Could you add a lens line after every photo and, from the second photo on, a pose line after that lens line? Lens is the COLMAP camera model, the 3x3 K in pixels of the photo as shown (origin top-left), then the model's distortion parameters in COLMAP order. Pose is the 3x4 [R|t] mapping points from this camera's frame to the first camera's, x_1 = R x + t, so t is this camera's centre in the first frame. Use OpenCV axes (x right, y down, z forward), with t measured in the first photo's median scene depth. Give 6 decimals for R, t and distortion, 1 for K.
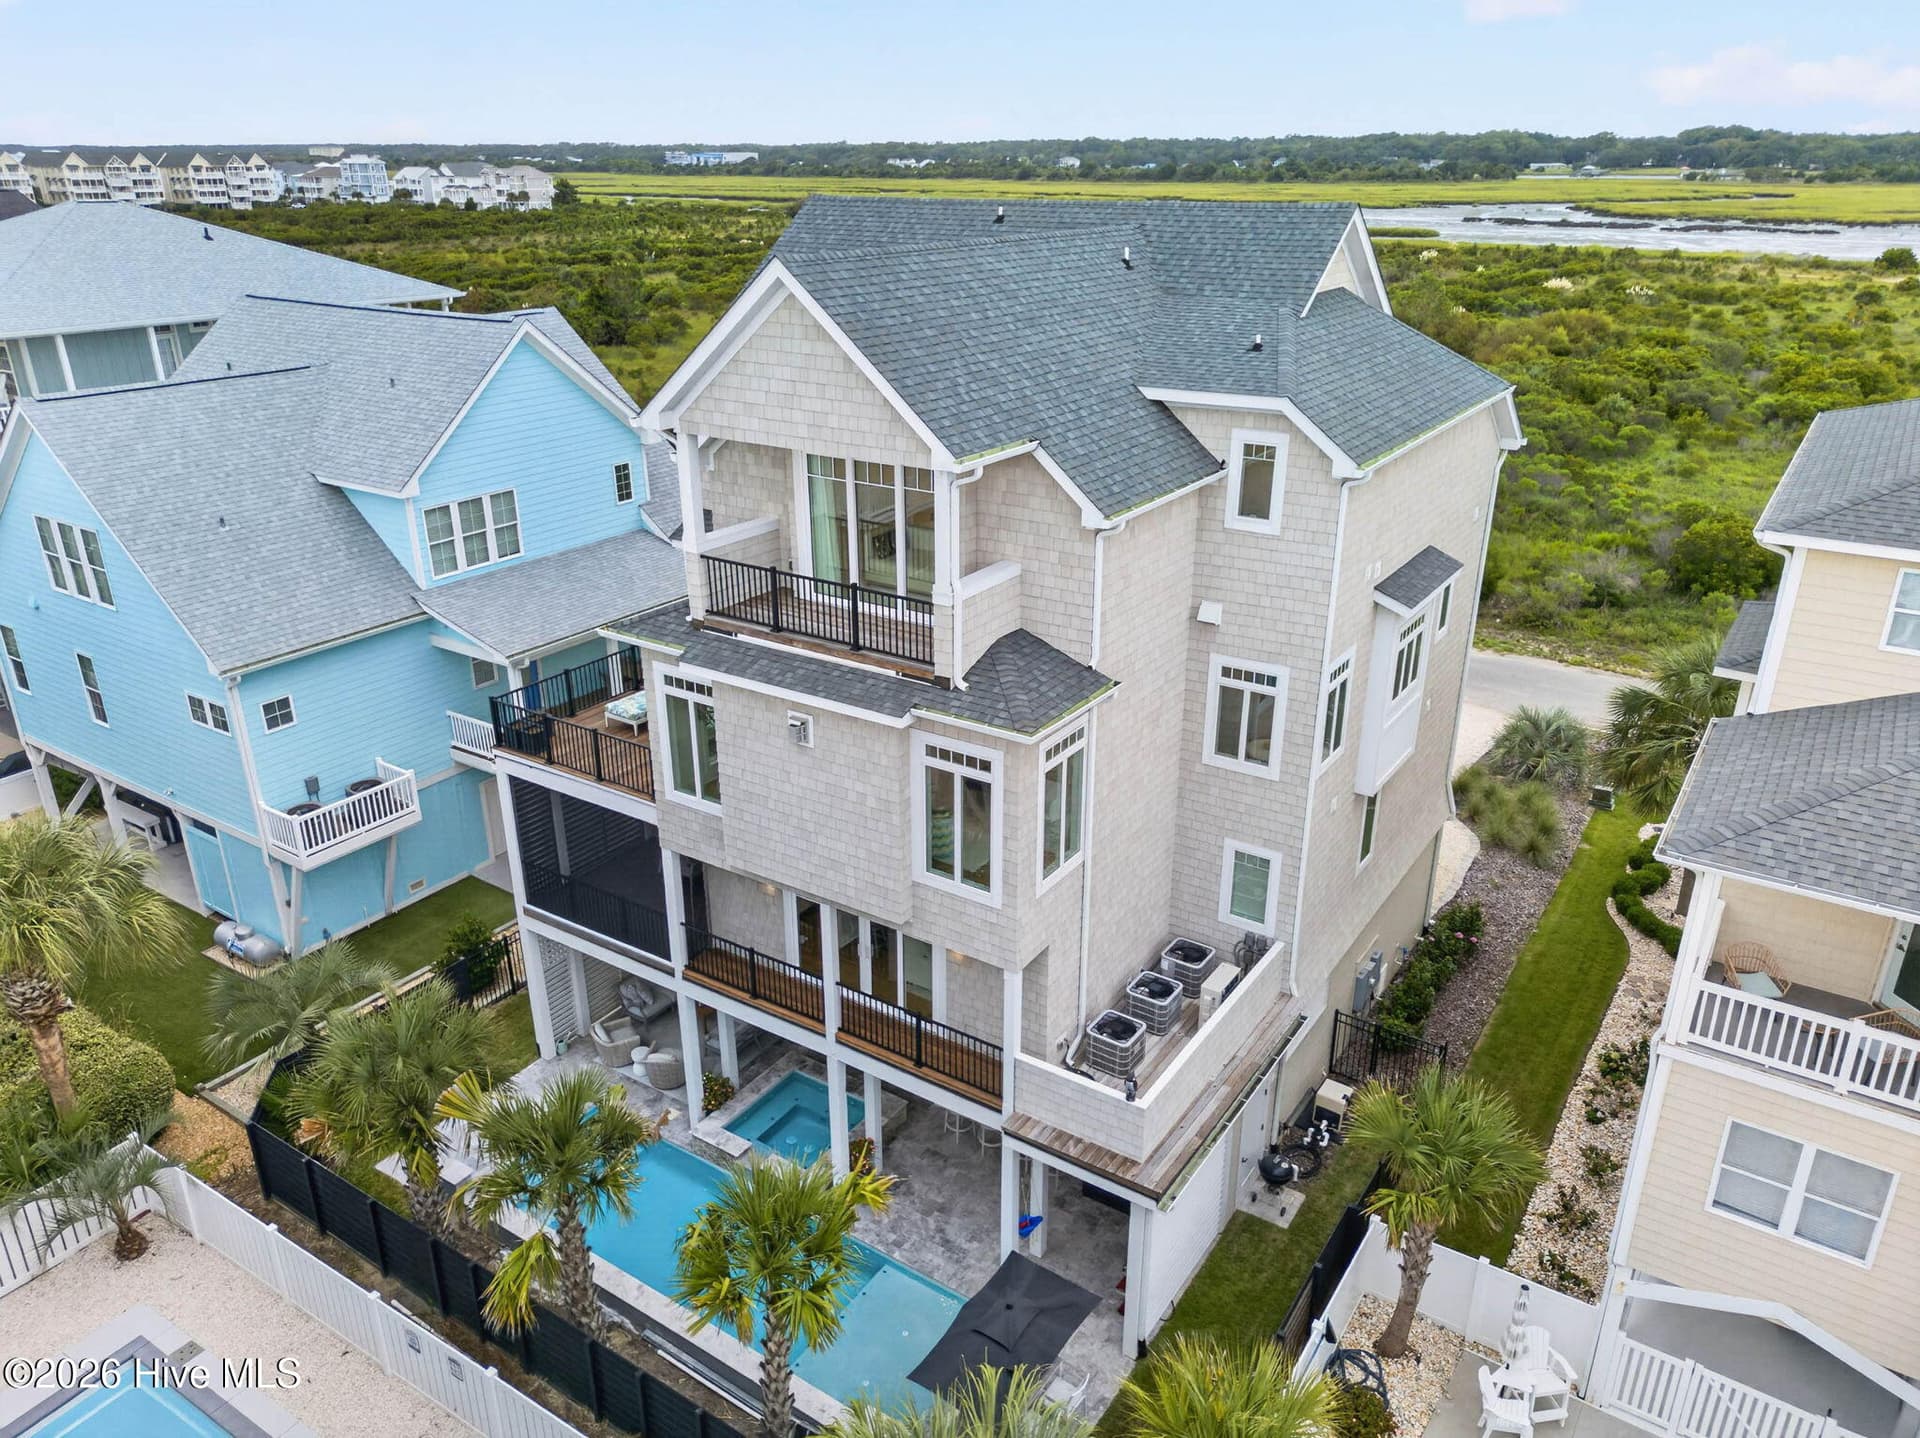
lens RADIAL K [[1364.8, 0, 940.1], [0, 1364.8, 721.1], [0, 0, 1]] dist [0.063957, -0.000893]
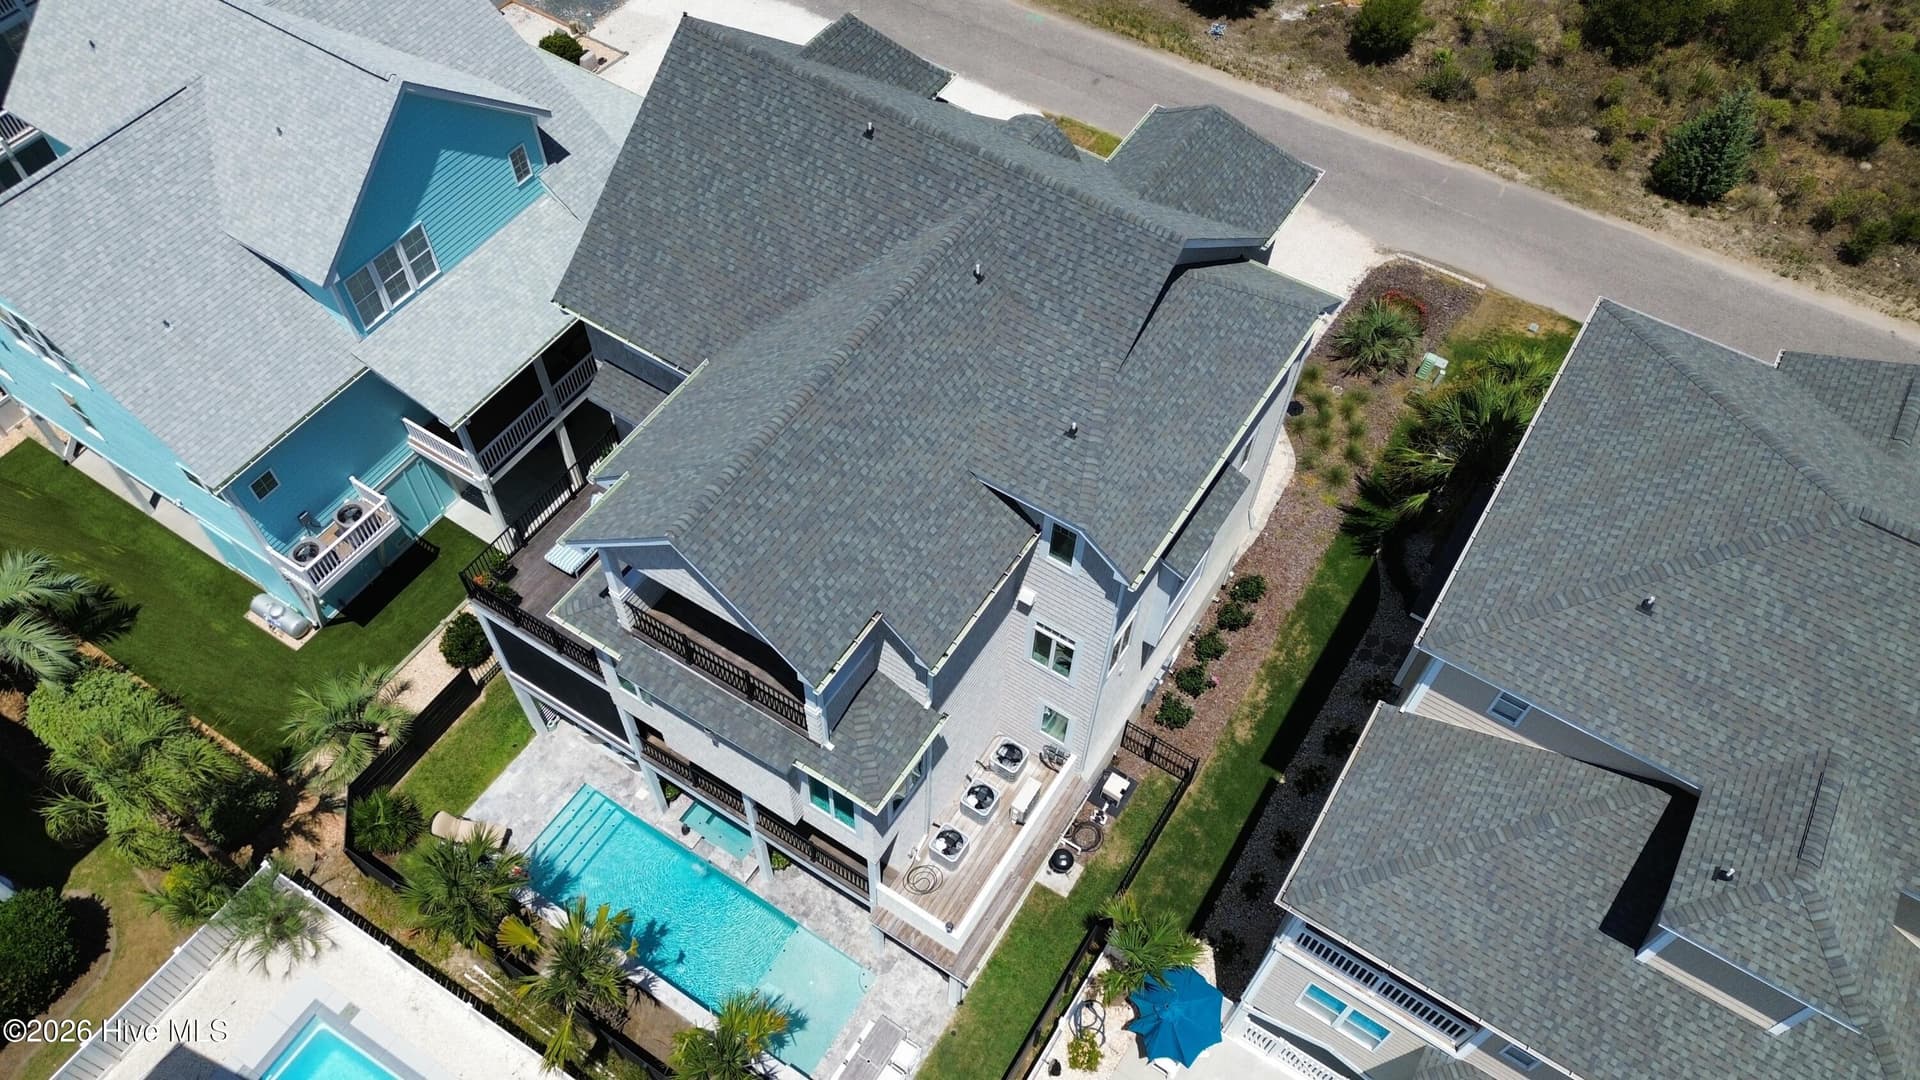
lens RADIAL K [[1374.4, 0, 945.6], [0, 1374.4, 541.0], [0, 0, 1]] dist [0.073045, -0.075070]
pose [[0.999129, -0.009948, 0.040536, 0.069035], [-0.013155, 0.846627, 0.532024, -0.825346], [-0.039612, -0.532094, 0.845758, -0.061295]]
